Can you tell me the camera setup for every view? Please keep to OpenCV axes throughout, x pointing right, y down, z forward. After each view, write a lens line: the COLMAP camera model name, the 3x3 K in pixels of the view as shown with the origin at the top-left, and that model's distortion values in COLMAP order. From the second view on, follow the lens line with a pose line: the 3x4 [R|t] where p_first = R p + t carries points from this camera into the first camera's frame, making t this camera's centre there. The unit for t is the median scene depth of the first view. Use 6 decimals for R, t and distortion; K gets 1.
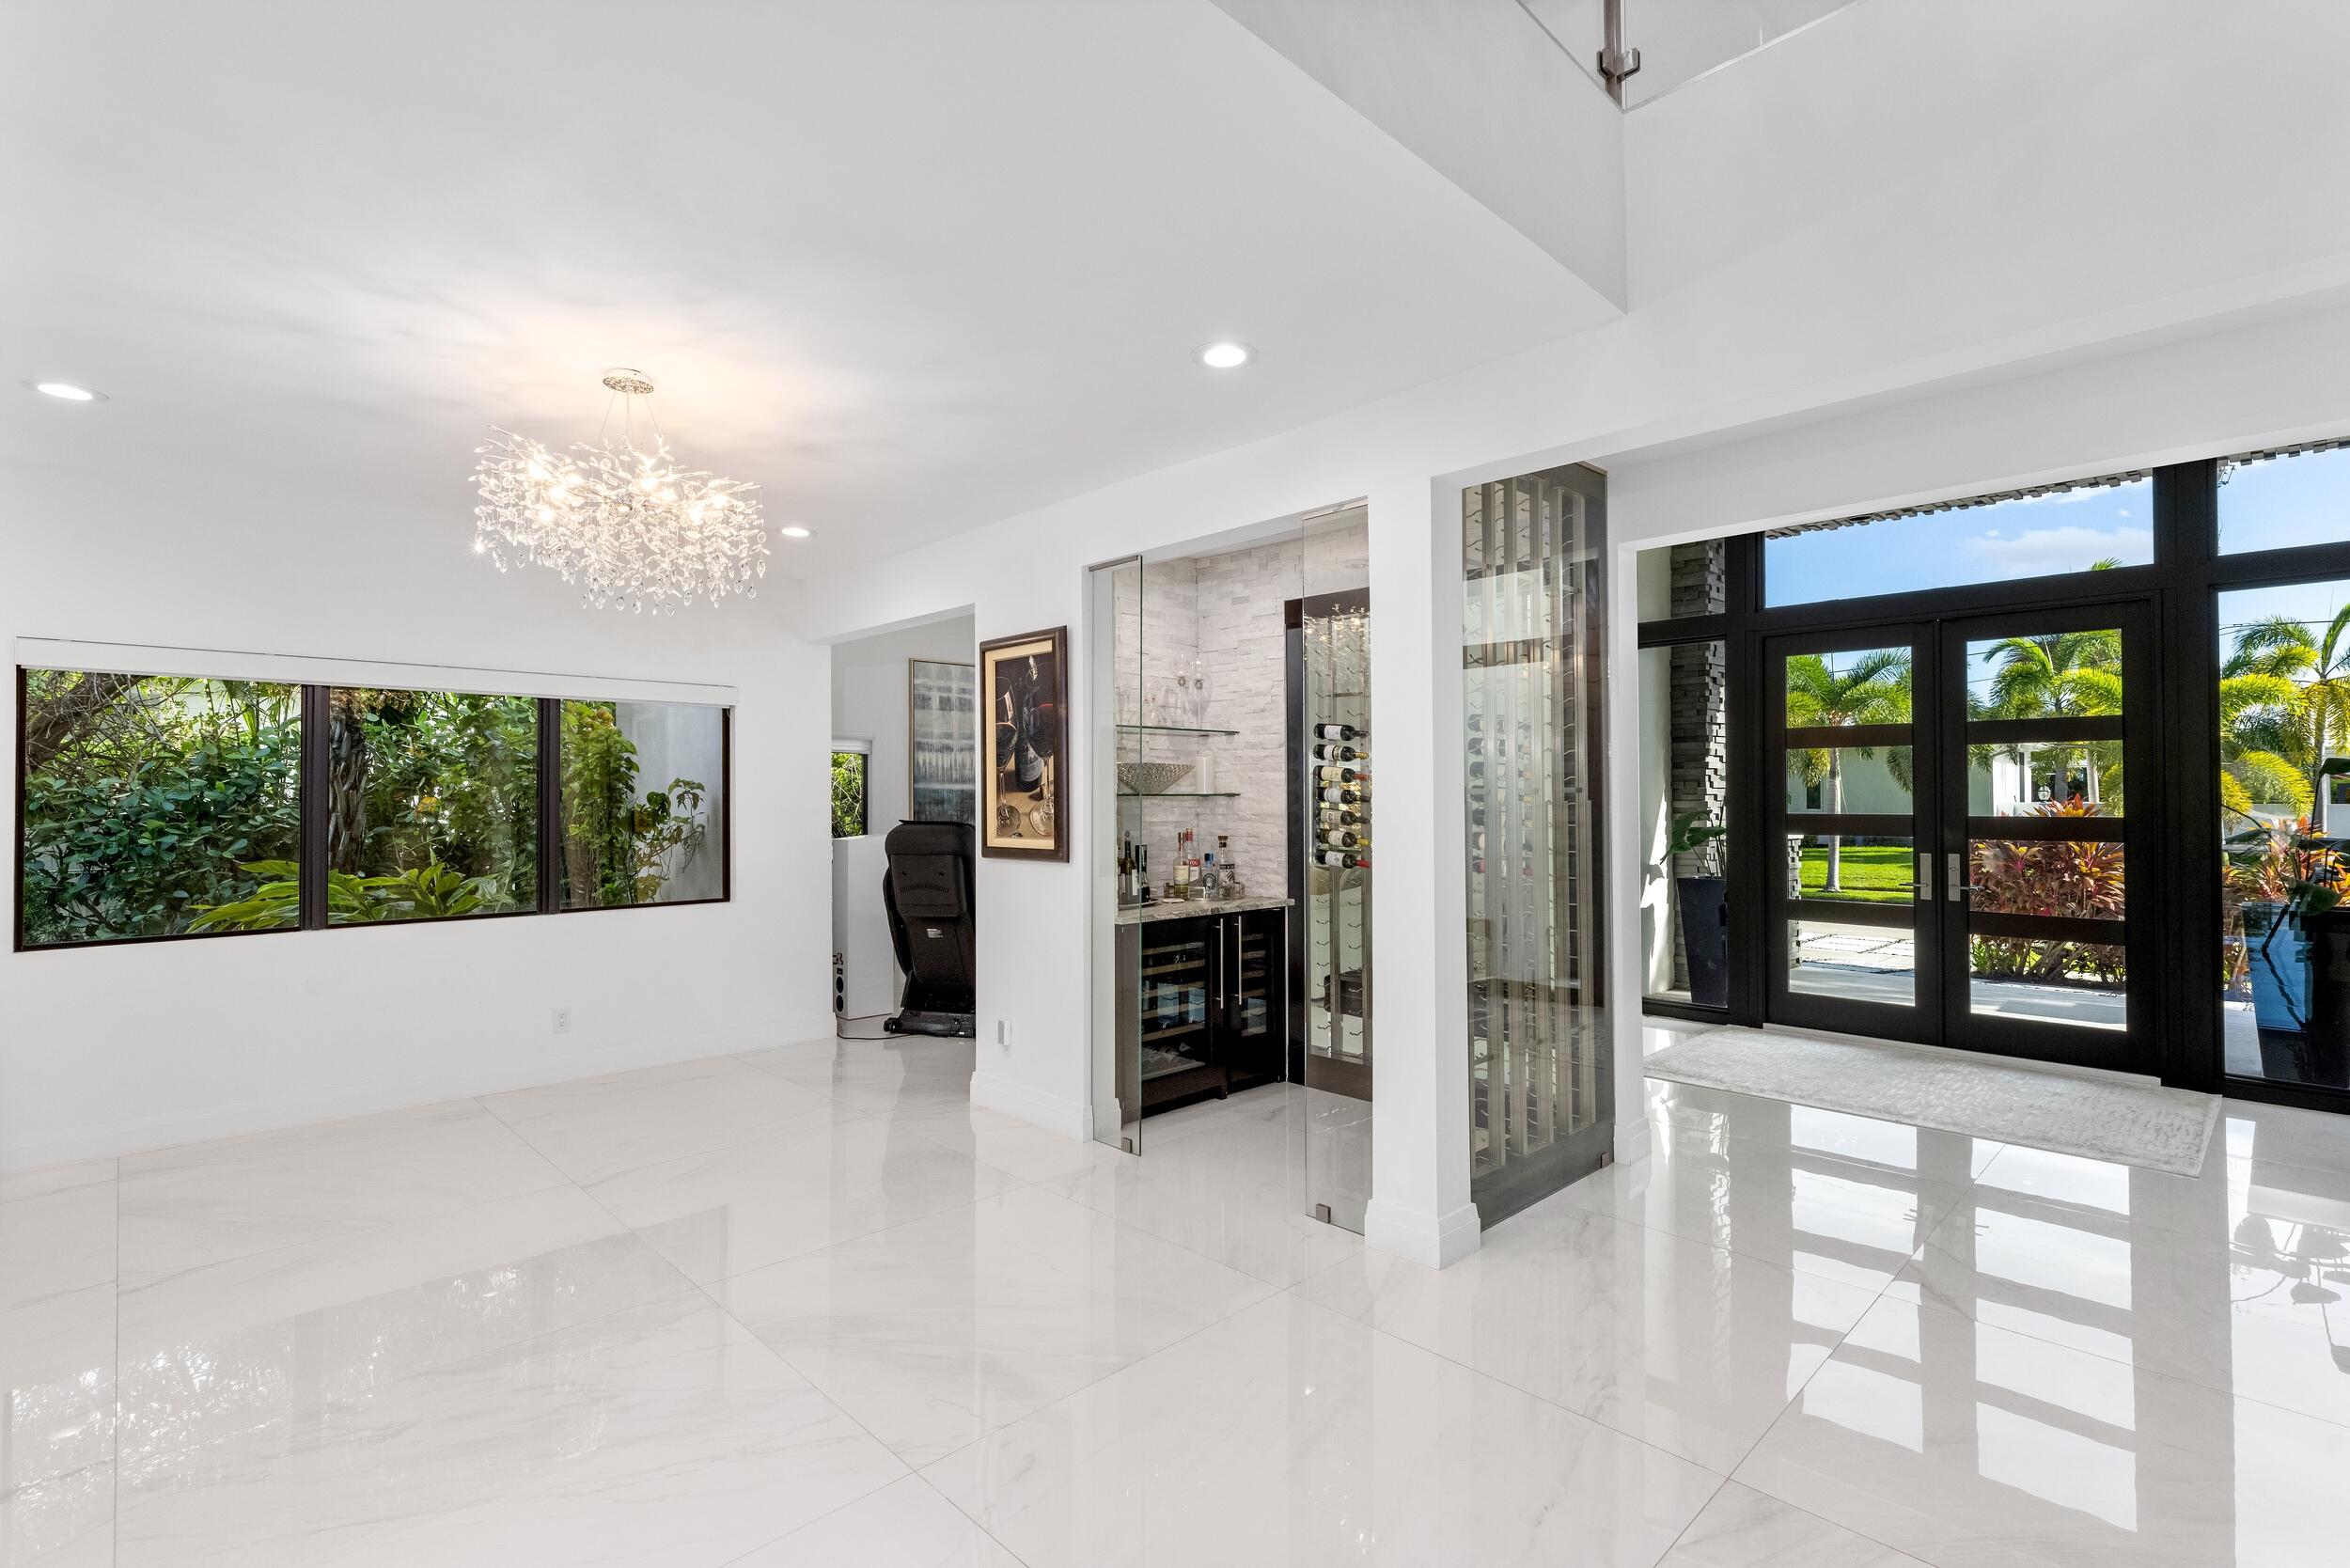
lens RADIAL K [[1066.7, 0, 1174.5], [0, 1066.7, 789.1], [0, 0, 1]] dist [-0.000156, -0.000023]
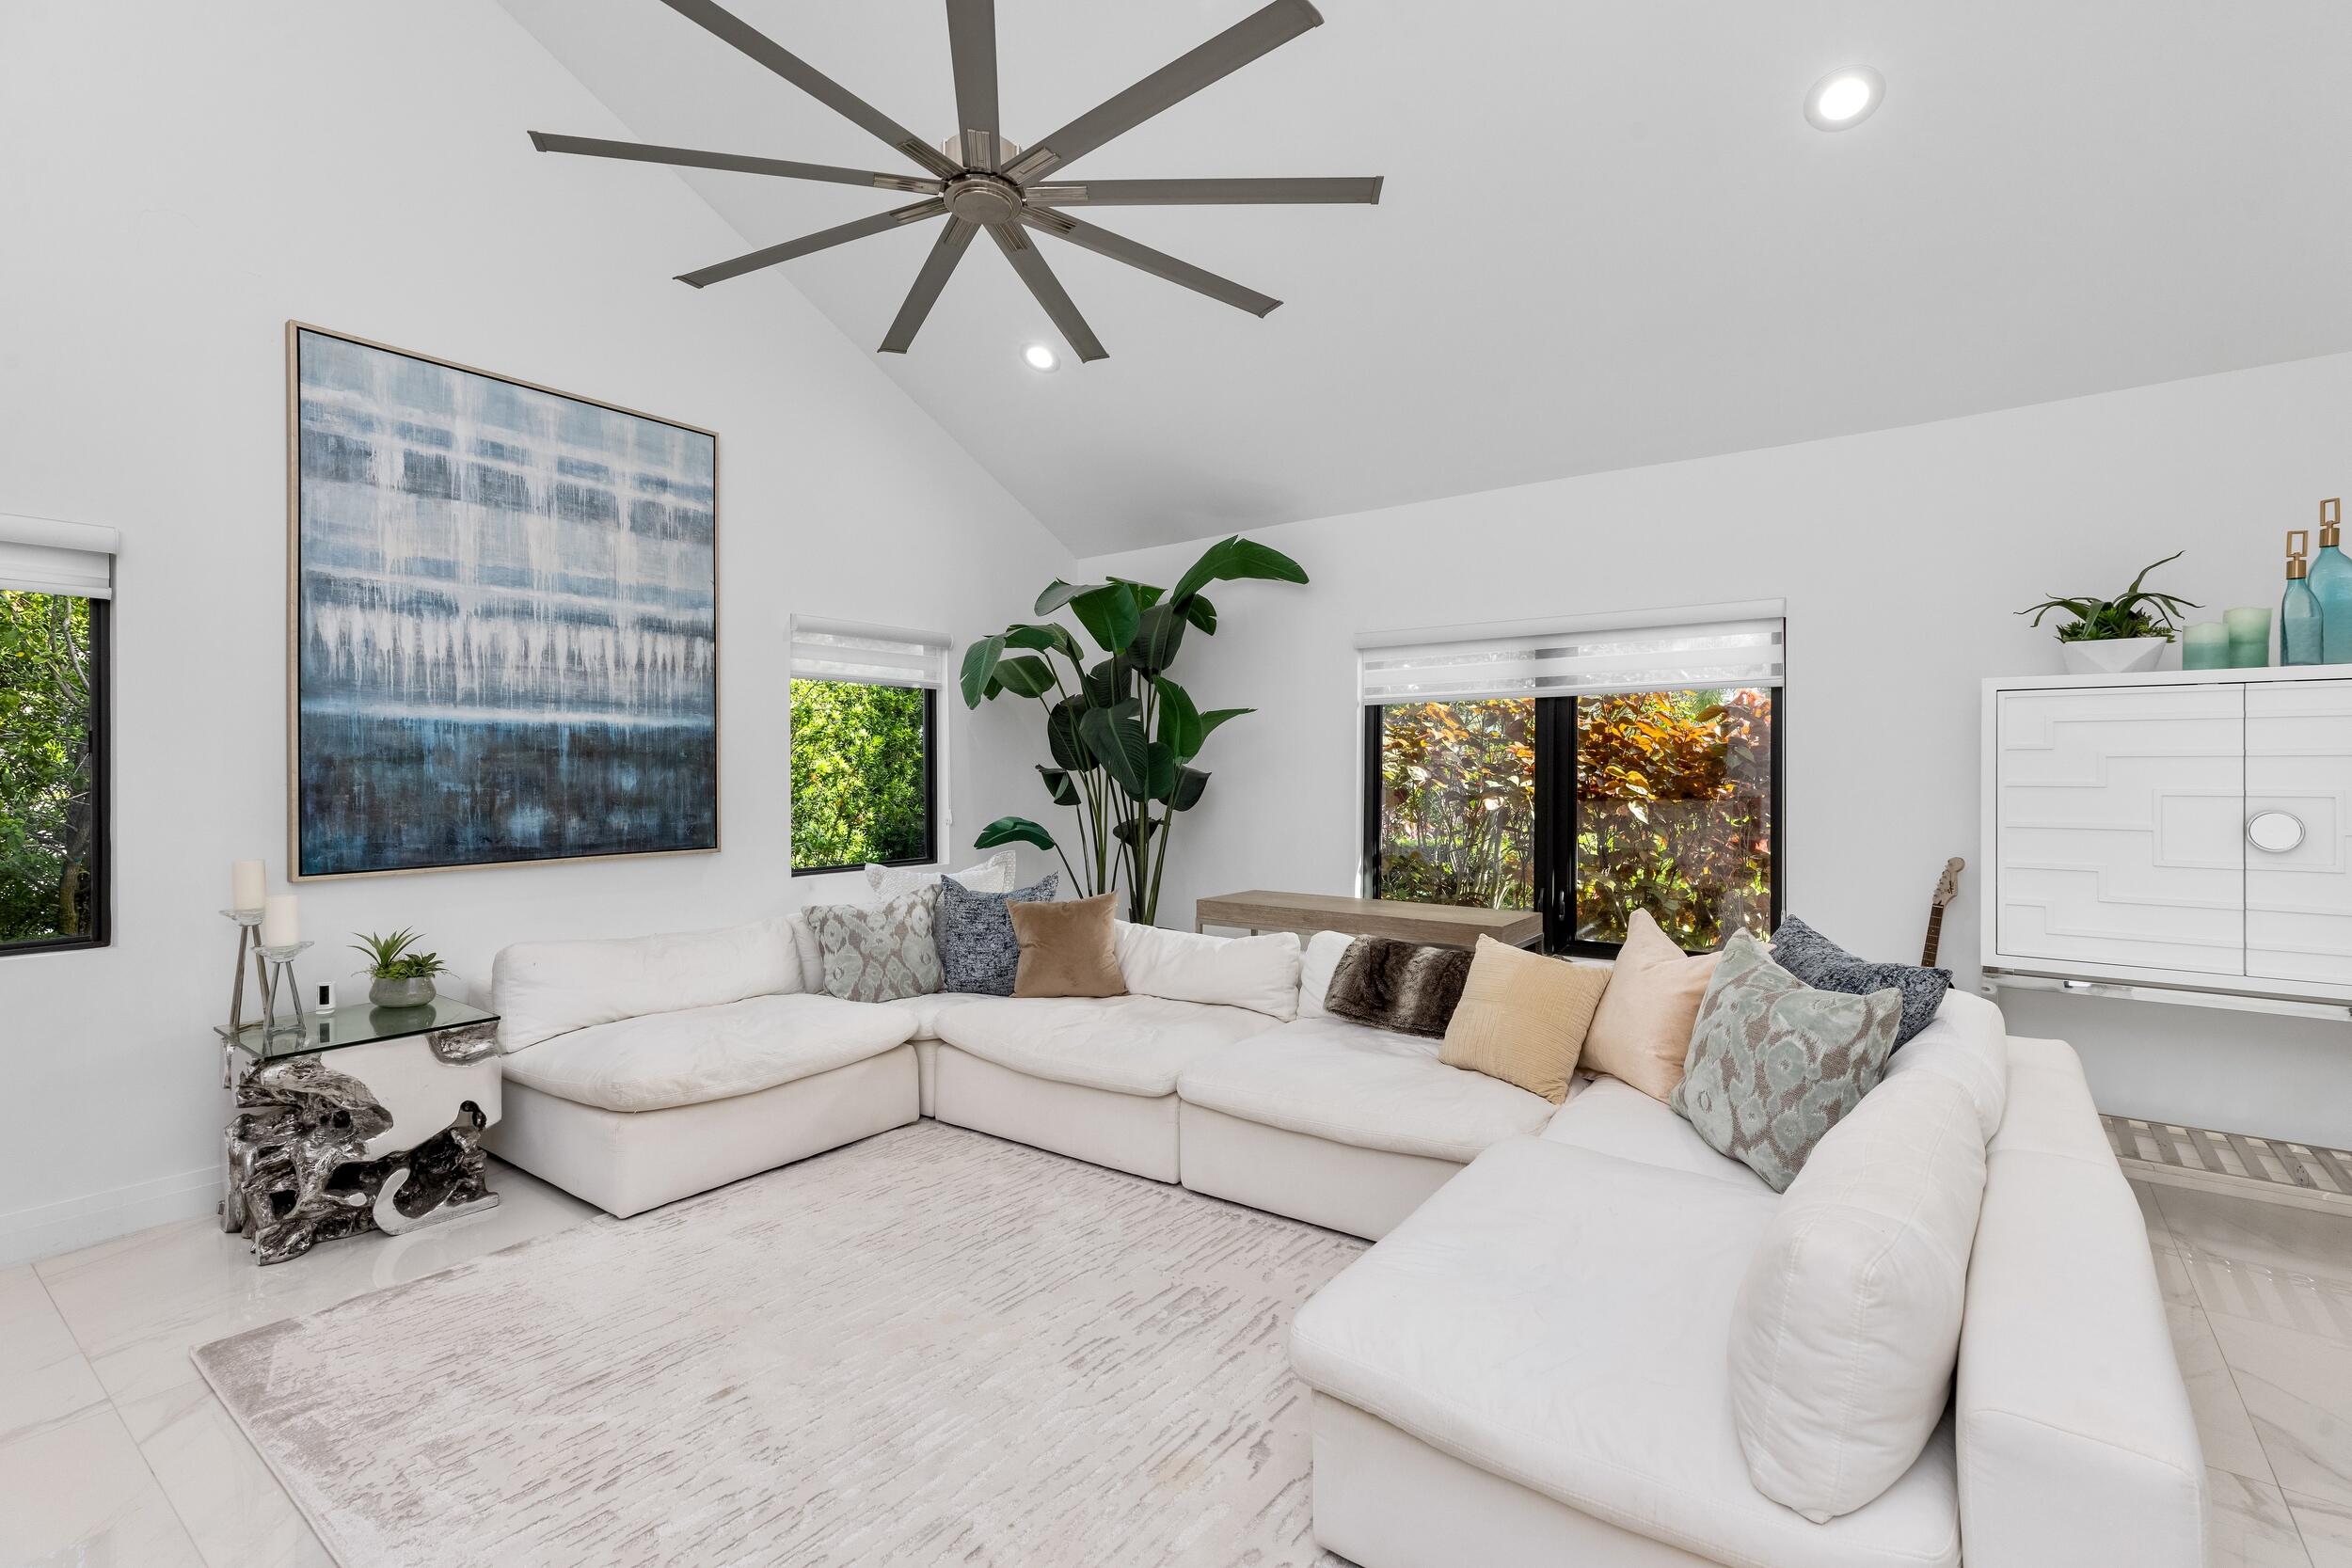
lens RADIAL K [[1067.5, 0, 1174.5], [0, 1067.5, 777.8], [0, 0, 1]] dist [-0.000156, -0.000023]
pose [[0.986756, -0.000235, 0.162213, -0.030306], [-0.002771, 0.999829, 0.018304, 0.011794], [-0.162189, -0.018511, 0.986586, 0.616663]]
